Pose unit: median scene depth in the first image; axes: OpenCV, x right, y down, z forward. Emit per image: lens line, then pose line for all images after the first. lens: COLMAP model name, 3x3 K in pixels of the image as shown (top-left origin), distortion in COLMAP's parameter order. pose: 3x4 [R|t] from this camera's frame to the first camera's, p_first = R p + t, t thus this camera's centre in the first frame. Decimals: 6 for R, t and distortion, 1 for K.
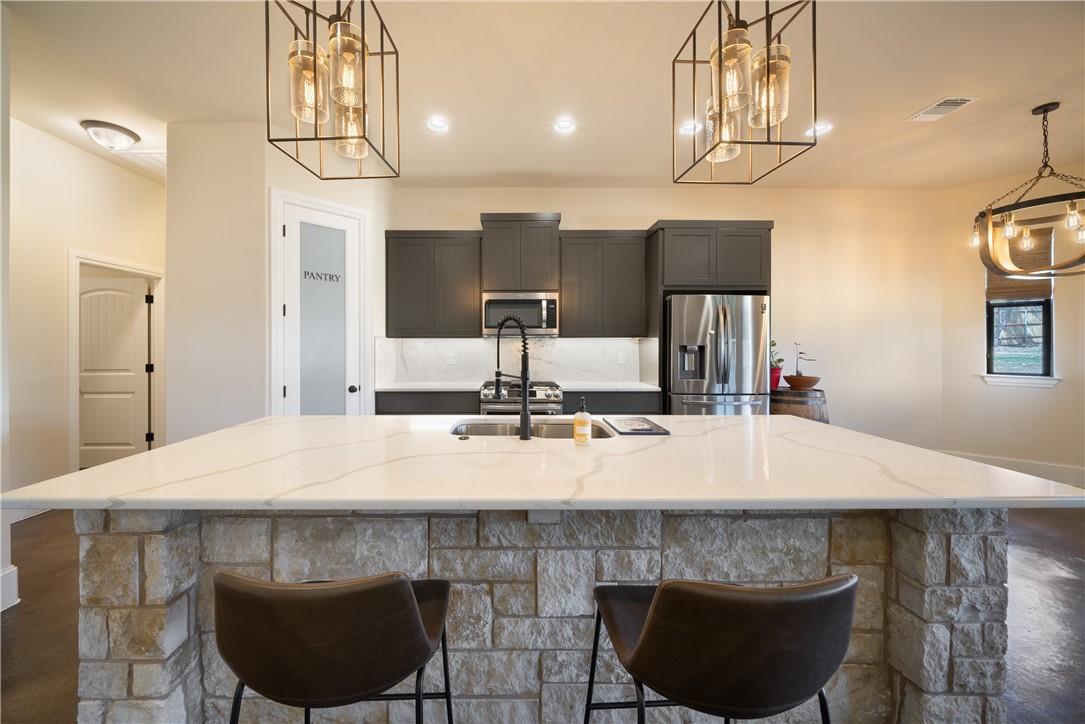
lens RADIAL K [[394.1, 0, 514.6], [0, 394.1, 348.0], [0, 0, 1]] dist [-0.002963, -0.000092]
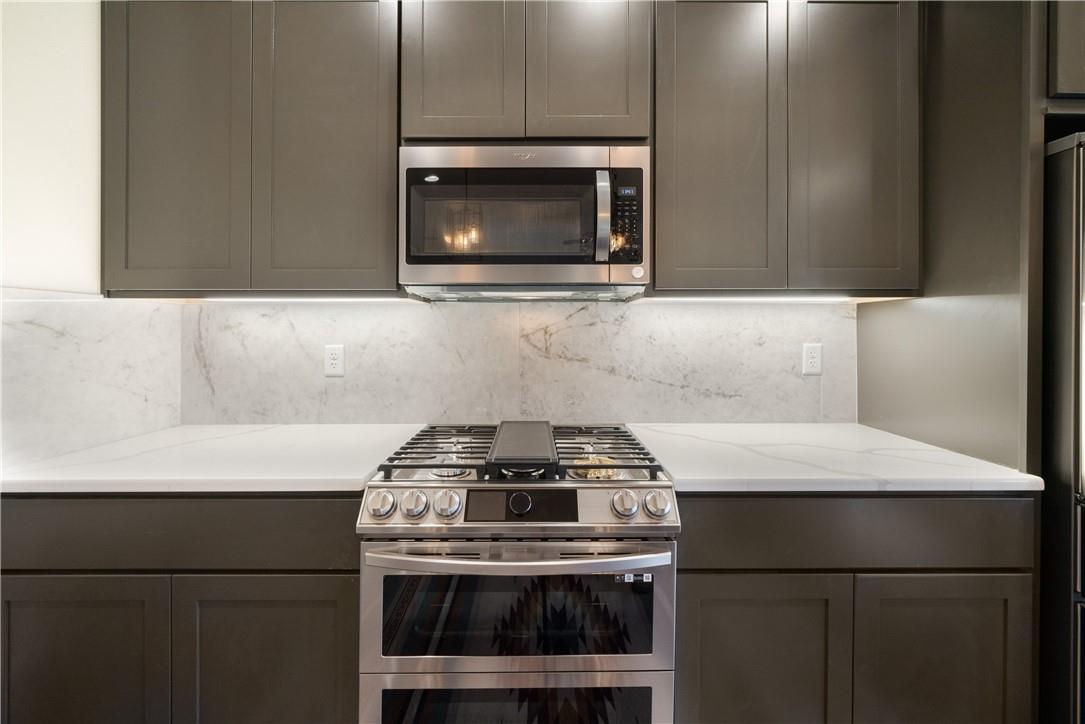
lens RADIAL K [[436.7, 0, 543.6], [0, 436.7, 331.3], [0, 0, 1]] dist [-0.002957, -0.000462]
pose [[0.999985, 0.001492, -0.005349, 0.031803], [-0.001502, 0.999997, -0.001702, 0.002399], [0.005347, 0.001710, 0.999984, 0.663094]]
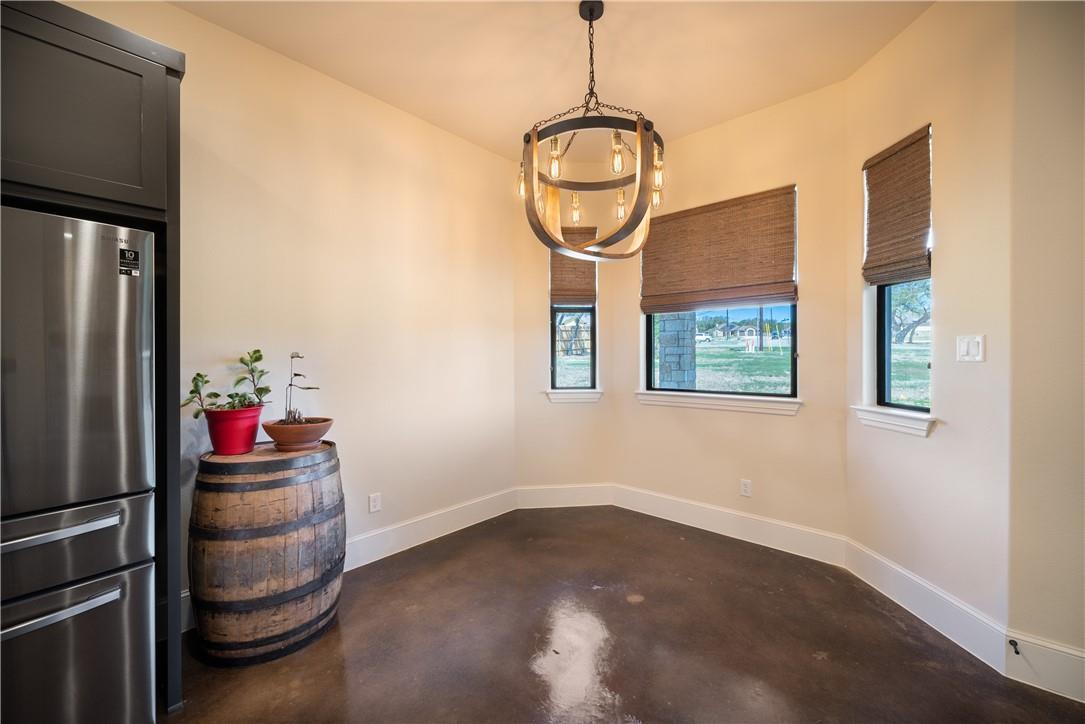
lens RADIAL K [[436.7, 0, 543.3], [0, 436.7, 358.0], [0, 0, 1]] dist [-0.002957, -0.000462]
pose [[0.678793, -0.007714, 0.734289, 0.551550], [0.007395, 0.999966, 0.003670, -0.007613], [-0.734292, 0.002939, 0.678827, 0.409275]]
